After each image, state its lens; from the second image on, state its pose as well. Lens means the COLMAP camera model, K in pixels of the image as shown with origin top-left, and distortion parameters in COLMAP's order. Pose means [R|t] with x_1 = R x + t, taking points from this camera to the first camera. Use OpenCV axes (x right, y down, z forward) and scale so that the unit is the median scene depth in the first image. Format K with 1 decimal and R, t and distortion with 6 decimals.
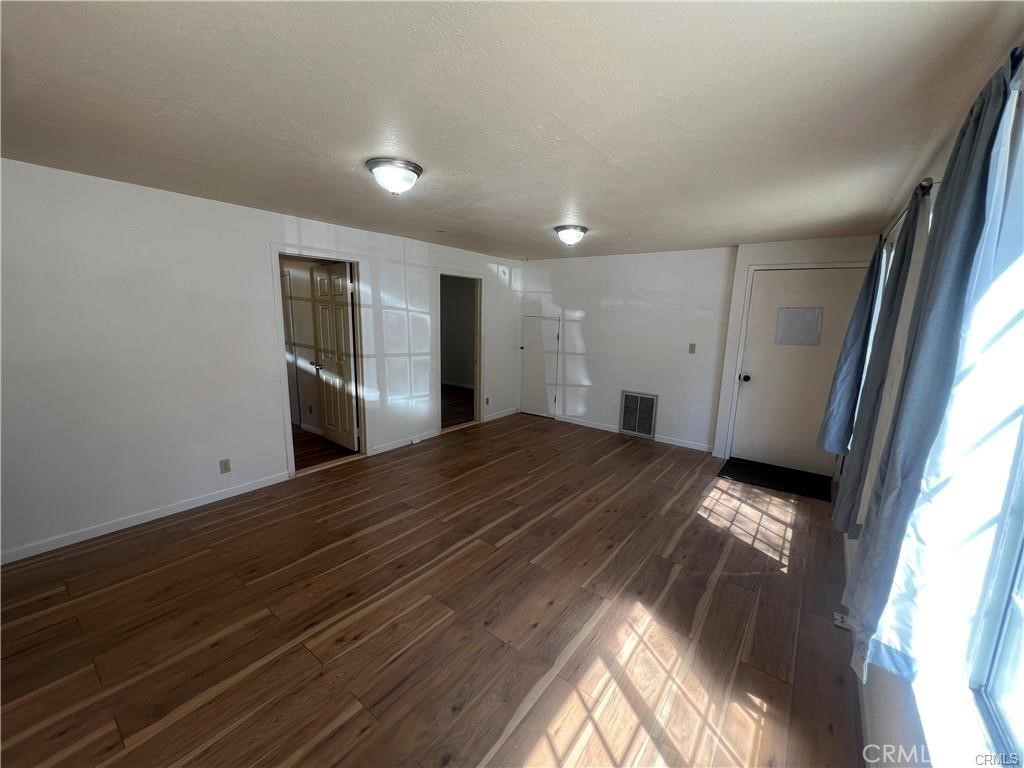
lens RADIAL K [[411.2, 0, 511.3], [0, 411.2, 387.2], [0, 0, 1]] dist [0.000111, -0.000004]
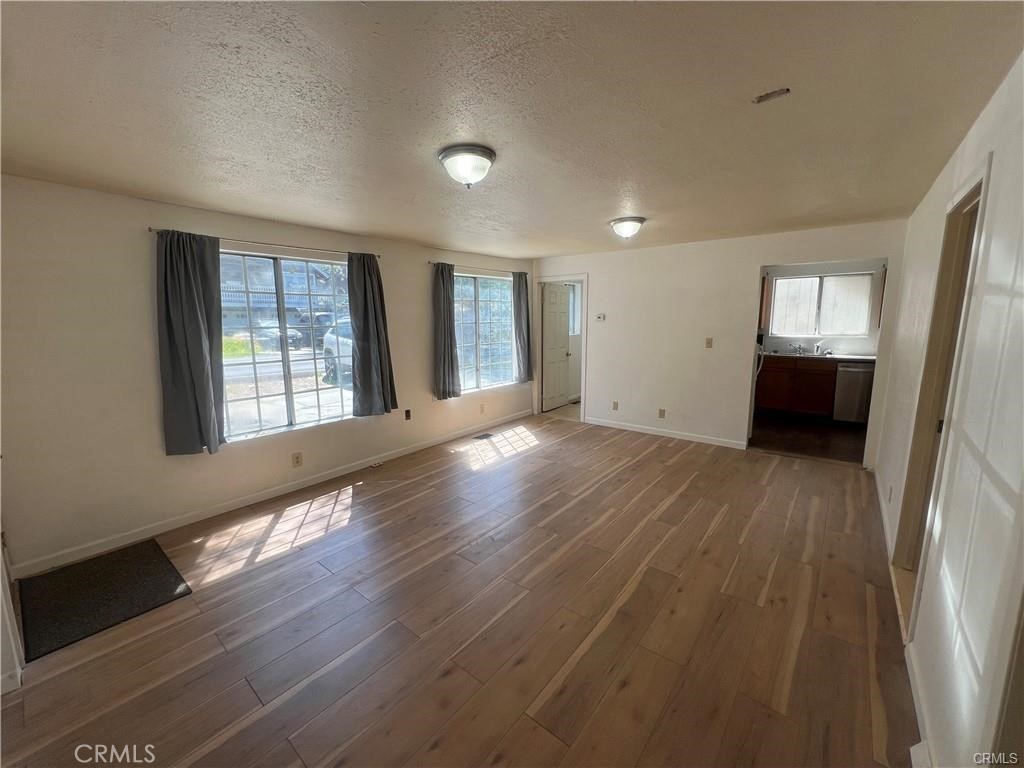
lens RADIAL K [[410.0, 0, 511.7], [0, 410.0, 382.5], [0, 0, 1]] dist [-0.001104, -0.000095]
pose [[-0.999355, -0.017095, 0.031577, 0.065914], [-0.005881, 0.945448, 0.325719, -0.312909], [-0.035423, 0.325324, -0.944939, 1.855373]]
